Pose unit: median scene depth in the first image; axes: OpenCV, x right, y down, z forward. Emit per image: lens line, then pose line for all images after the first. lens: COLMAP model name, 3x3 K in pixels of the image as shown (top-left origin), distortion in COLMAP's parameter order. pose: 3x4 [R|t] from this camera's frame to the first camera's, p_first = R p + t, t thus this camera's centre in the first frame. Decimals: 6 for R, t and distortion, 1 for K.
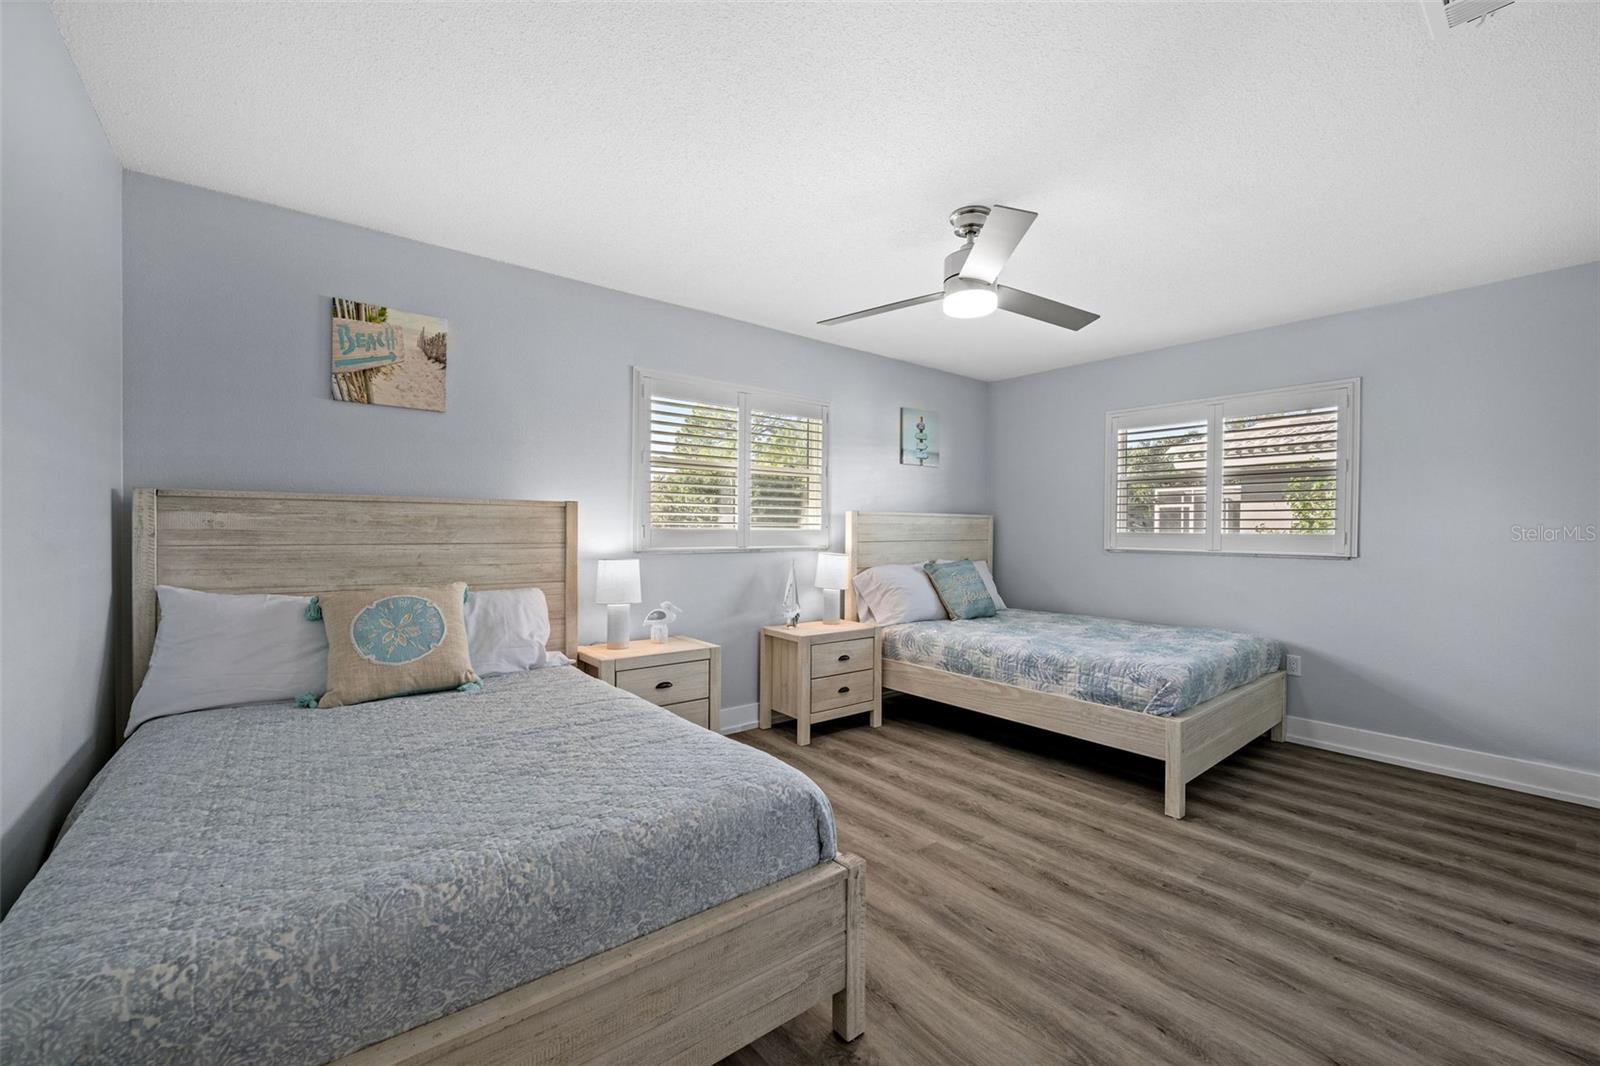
lens RADIAL K [[639.2, 0, 796.4], [0, 639.2, 534.5], [0, 0, 1]] dist [0.002244, 0.000111]
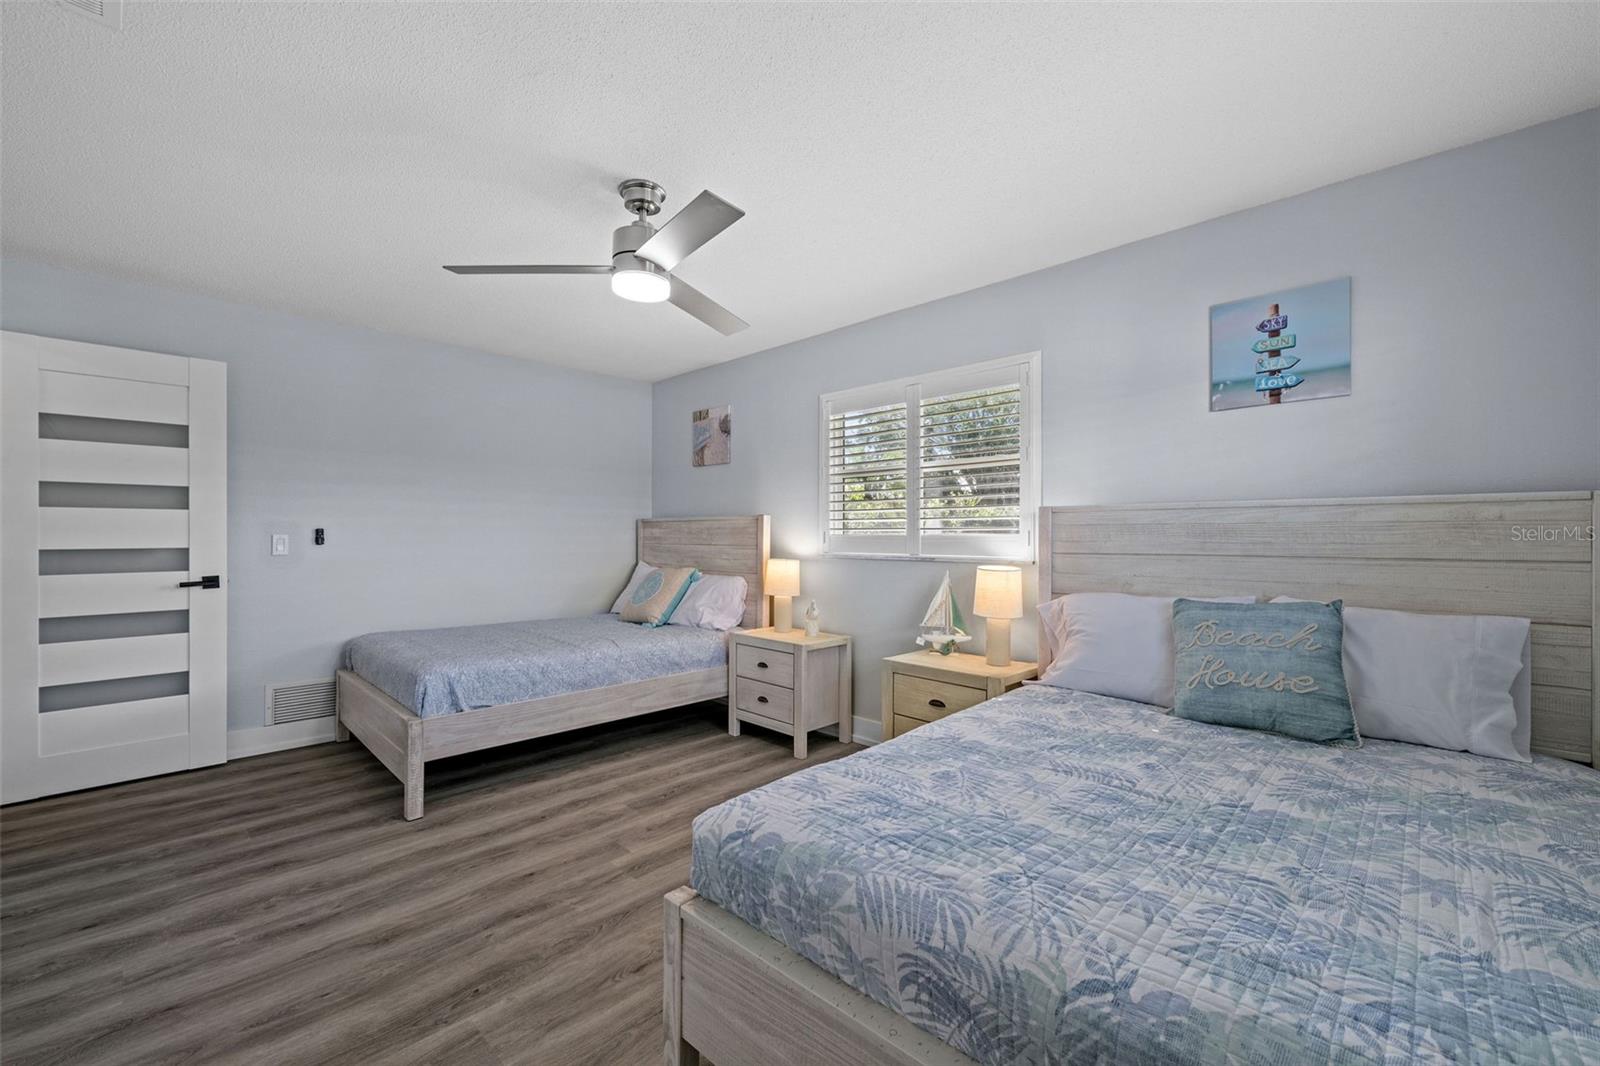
lens RADIAL K [[631.4, 0, 801.7], [0, 631.4, 539.8], [0, 0, 1]] dist [0.001305, 0.000031]
pose [[0.143679, 0.001075, -0.989624, 1.128544], [-0.008669, 0.999962, -0.000173, -0.000481], [0.989586, 0.008604, 0.143683, 1.036644]]
